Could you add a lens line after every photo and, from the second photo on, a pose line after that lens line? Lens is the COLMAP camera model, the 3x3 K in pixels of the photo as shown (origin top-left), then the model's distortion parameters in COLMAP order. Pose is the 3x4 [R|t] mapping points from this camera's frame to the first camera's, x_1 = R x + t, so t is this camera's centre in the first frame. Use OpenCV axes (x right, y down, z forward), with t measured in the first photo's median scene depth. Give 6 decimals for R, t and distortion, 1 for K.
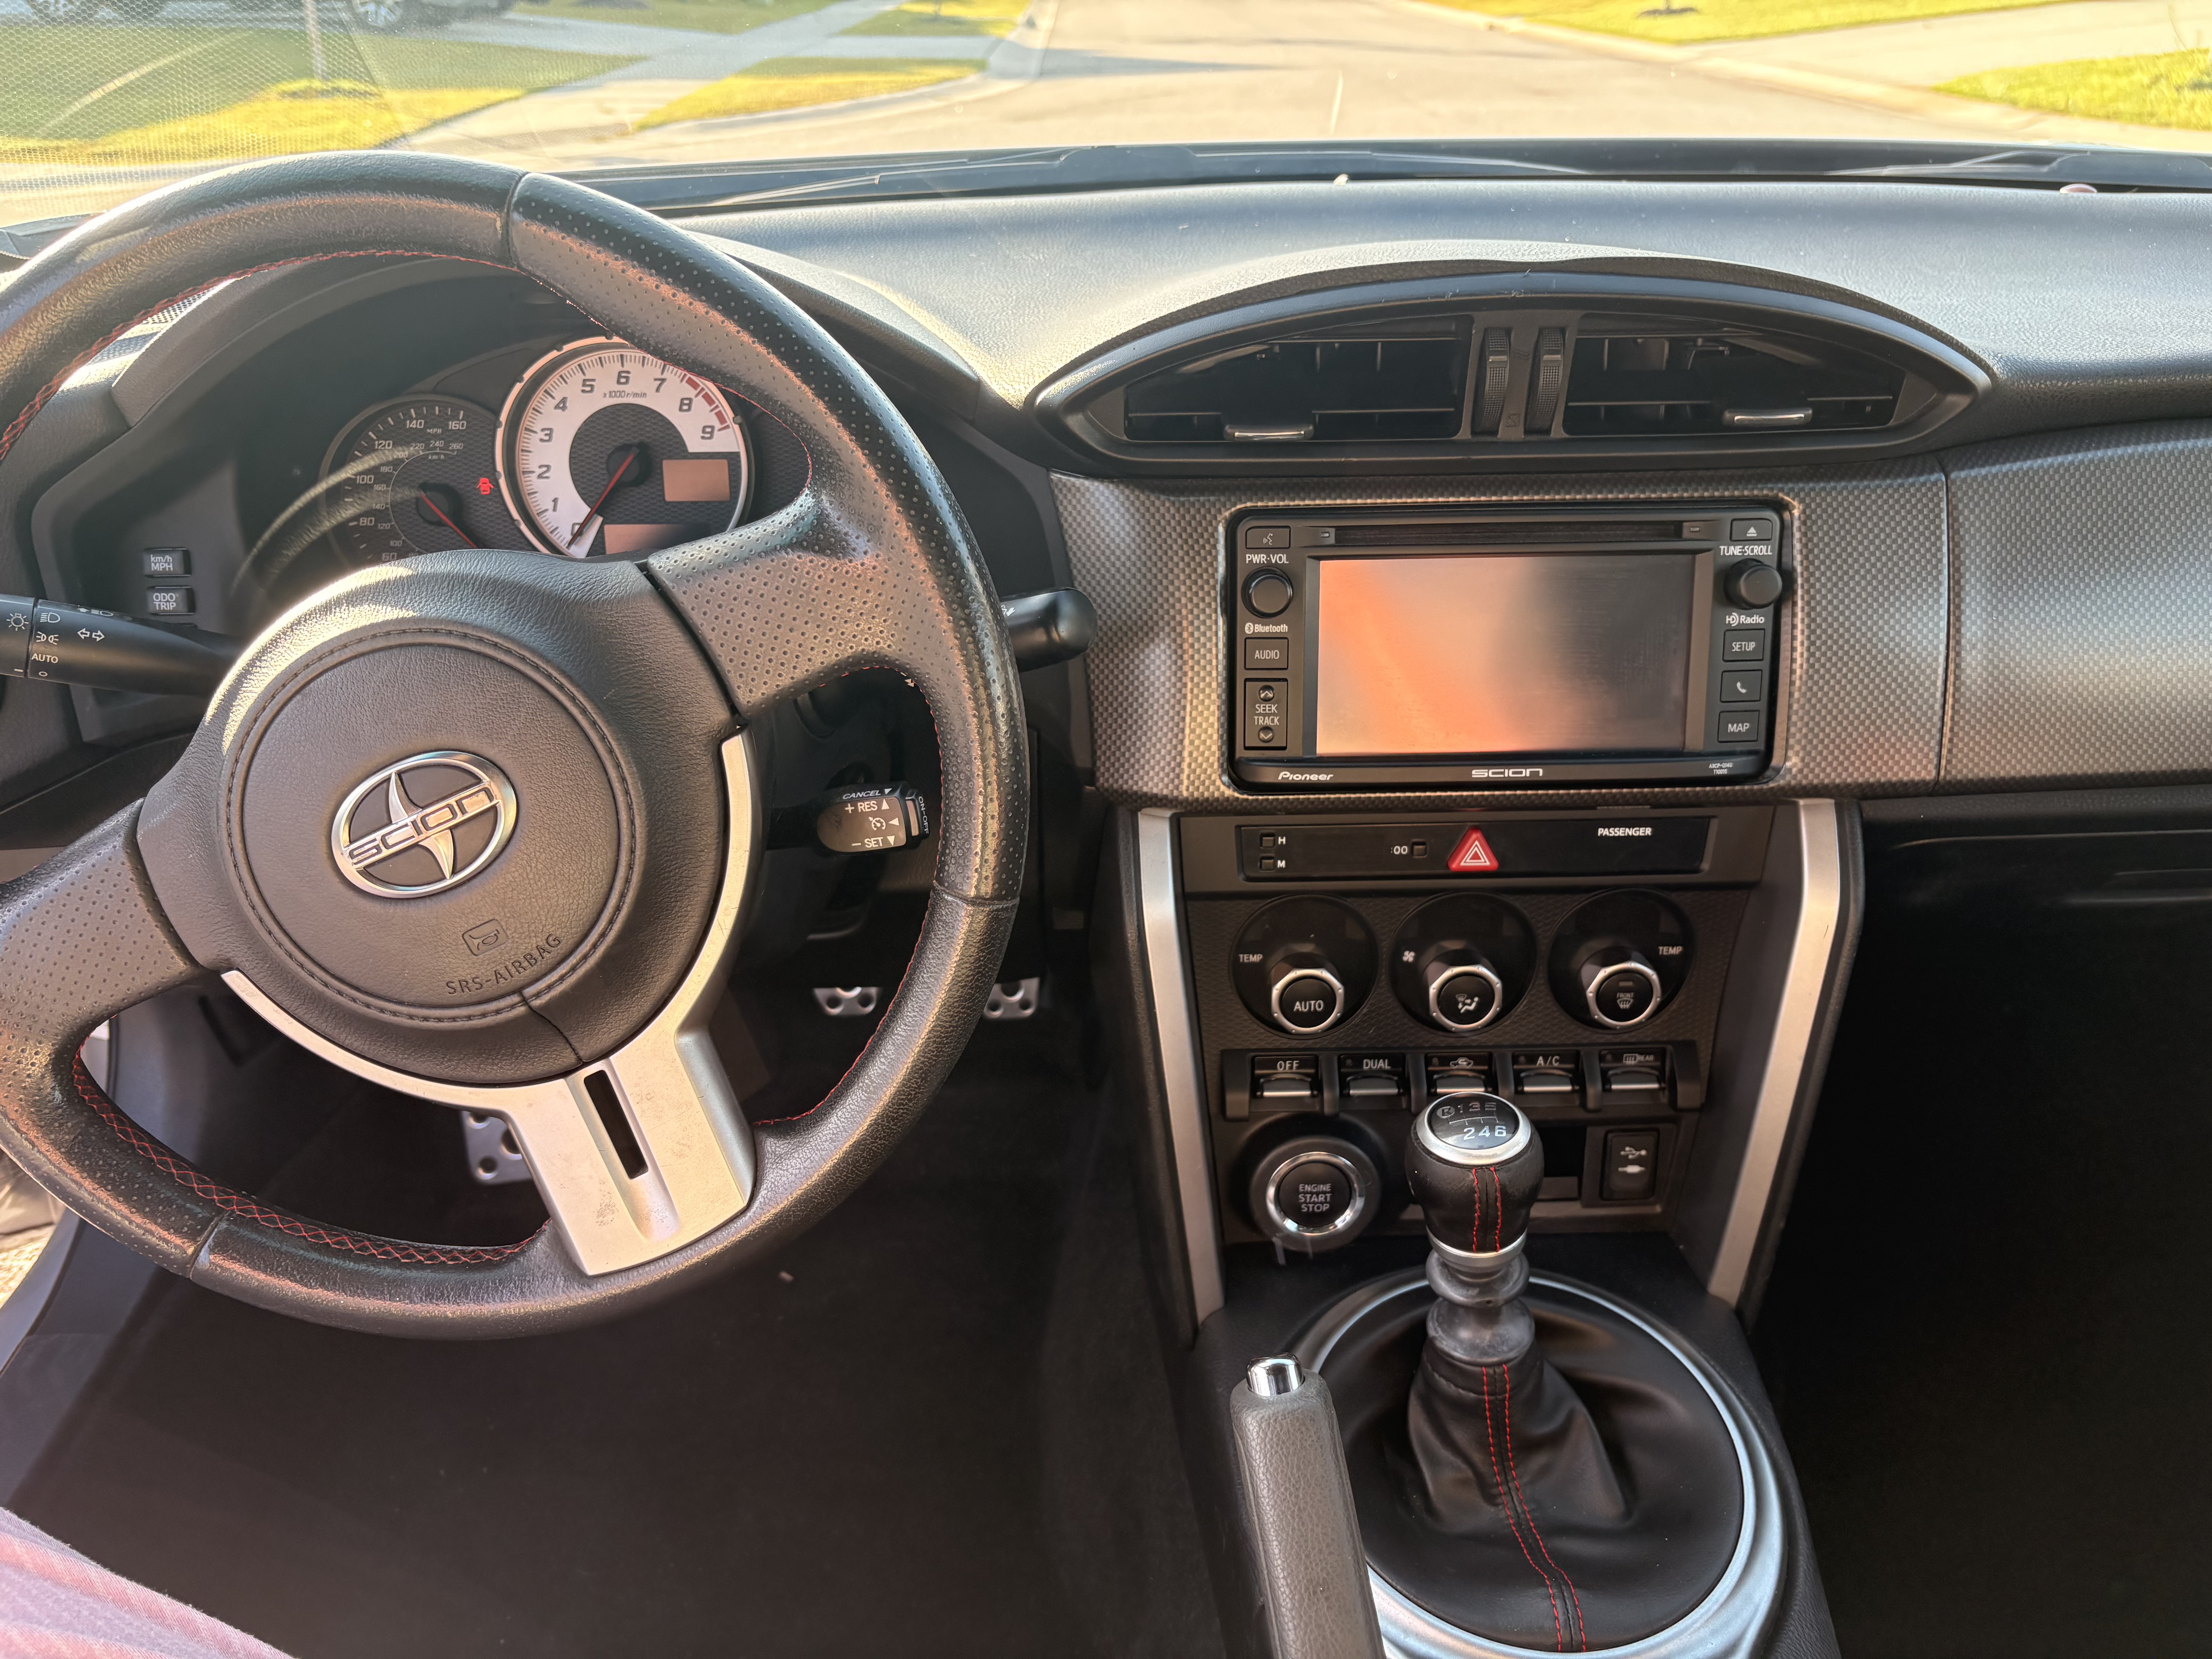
lens RADIAL K [[1666.3, 0, 1108.3], [0, 1666.3, 825.0], [0, 0, 1]] dist [-0.007263, -0.000368]
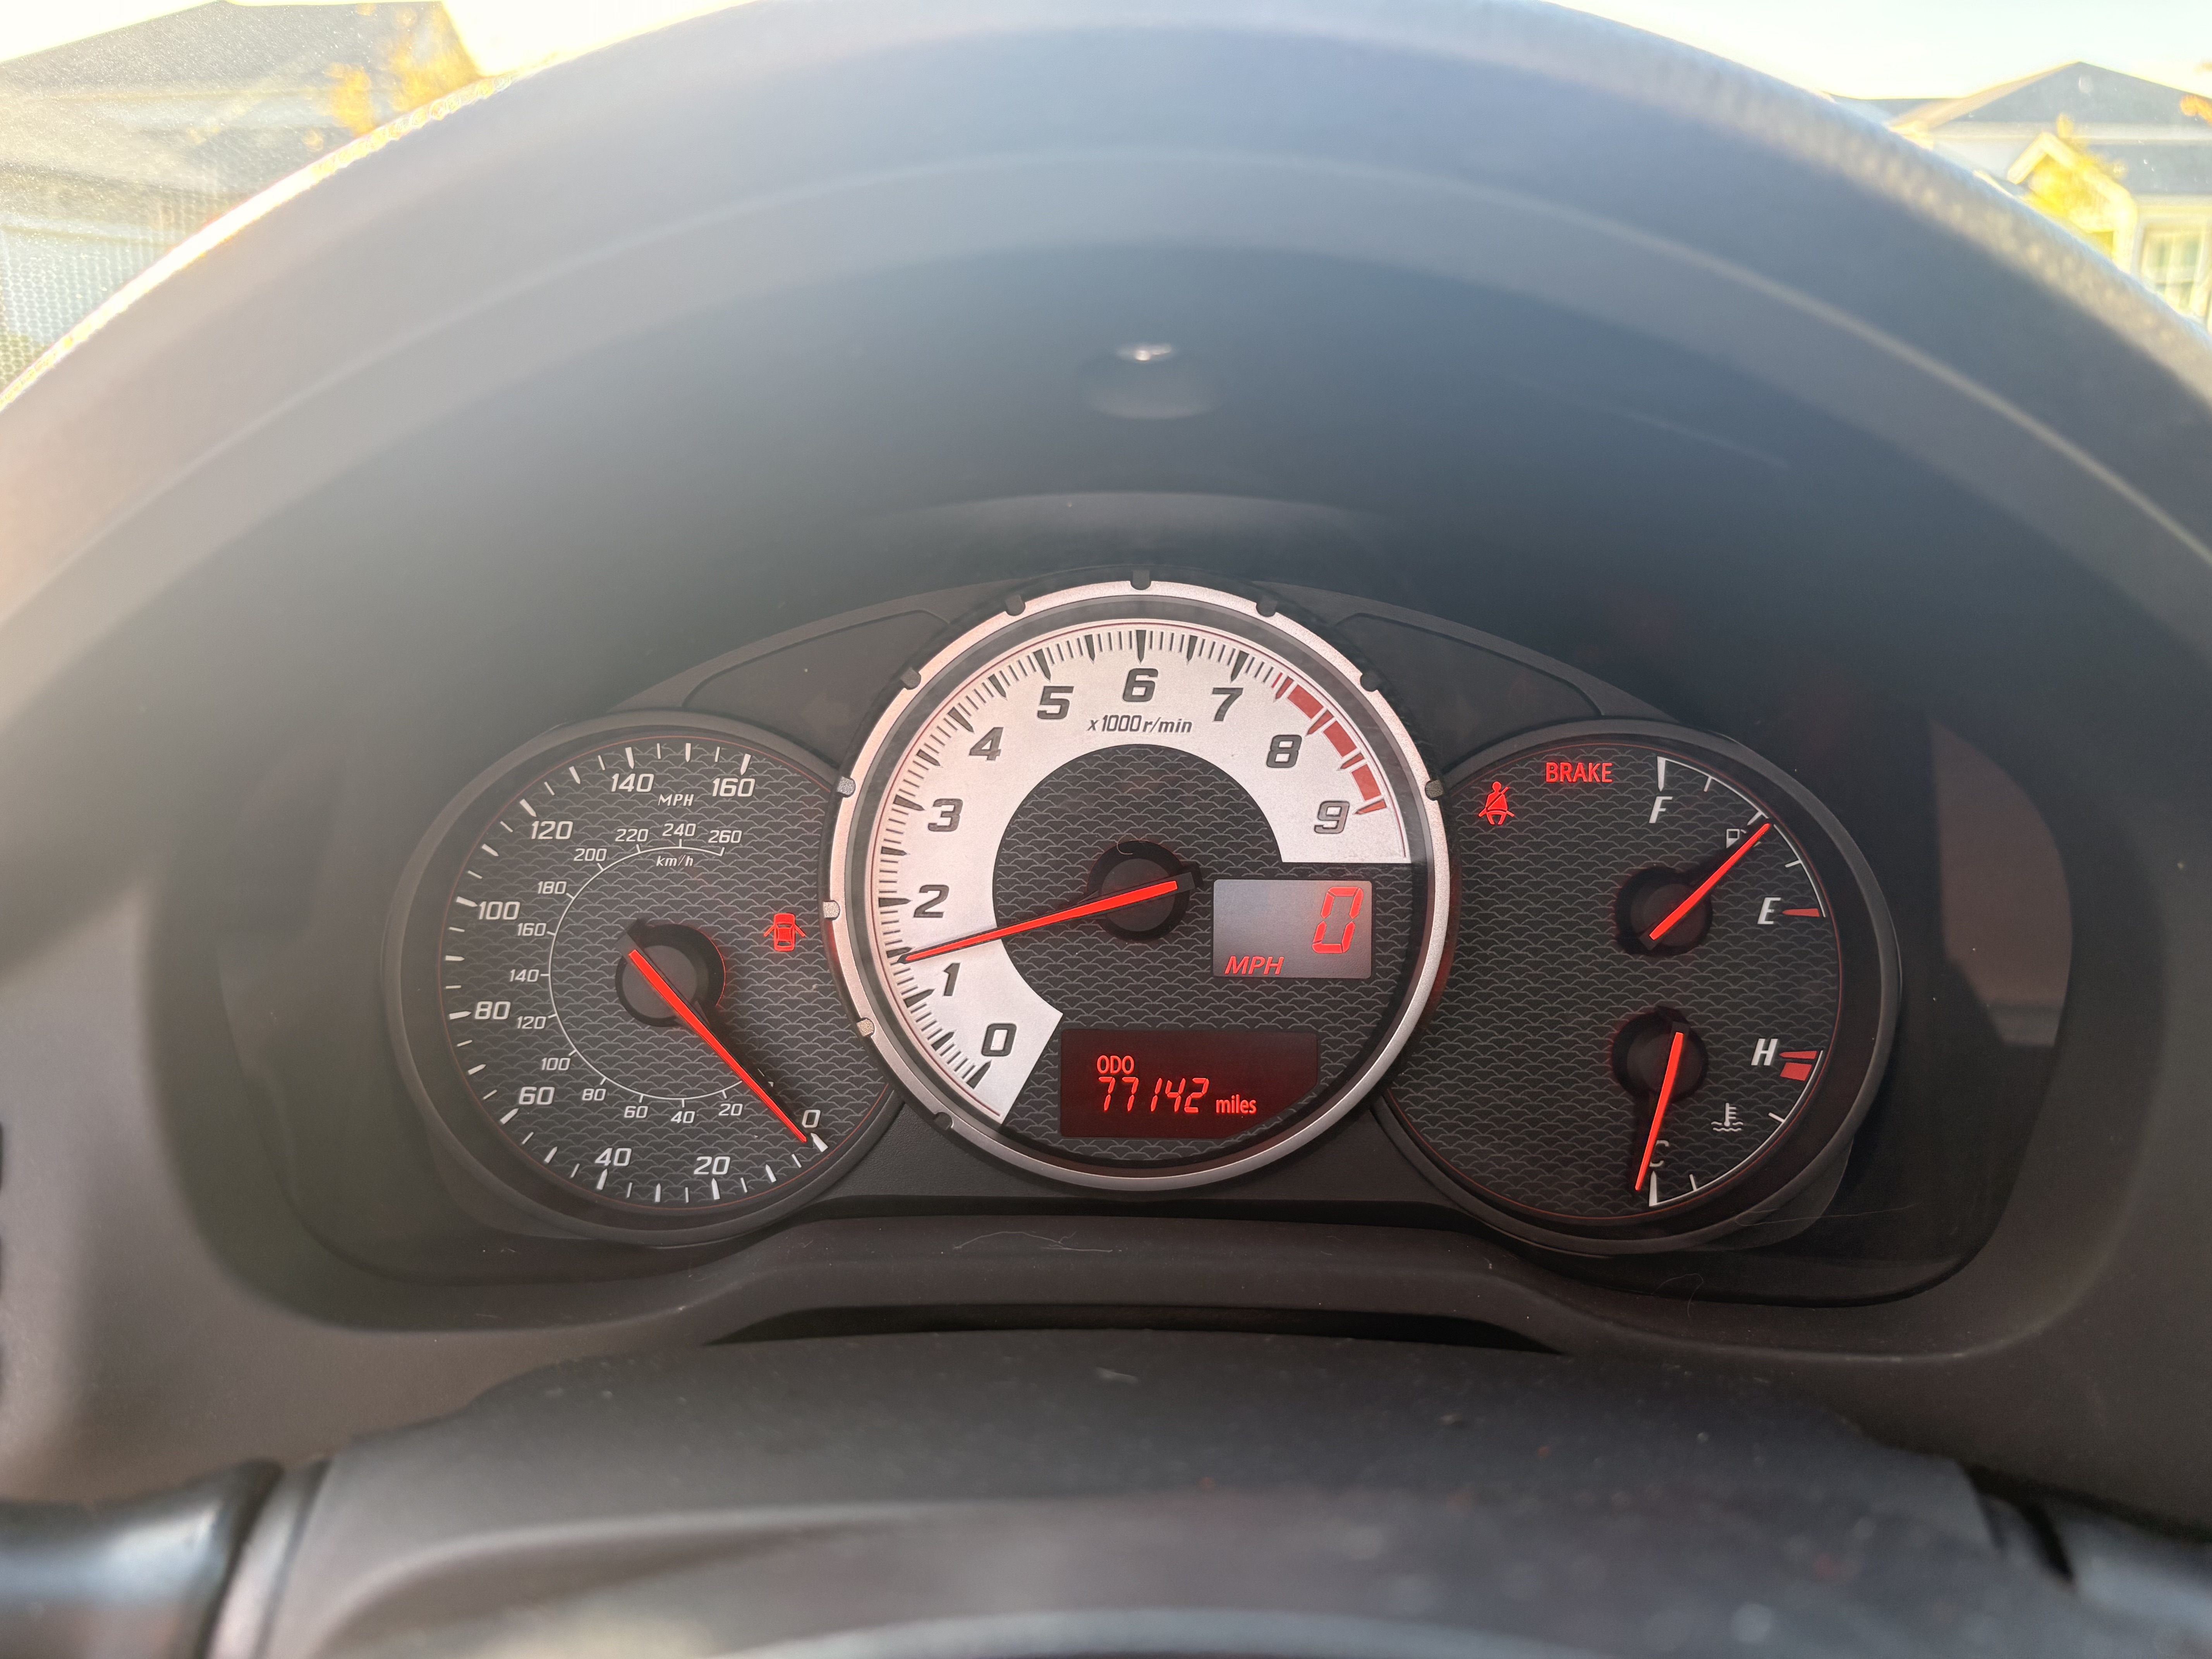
lens RADIAL K [[1683.2, 0, 1104.0], [0, 1683.2, 828.9], [0, 0, 1]] dist [-0.009638, -0.001377]
pose [[0.999380, 0.020275, -0.028770, -0.286376], [-0.026343, 0.972978, -0.229389, -0.136362], [0.023341, 0.230005, 0.972910, 0.595811]]
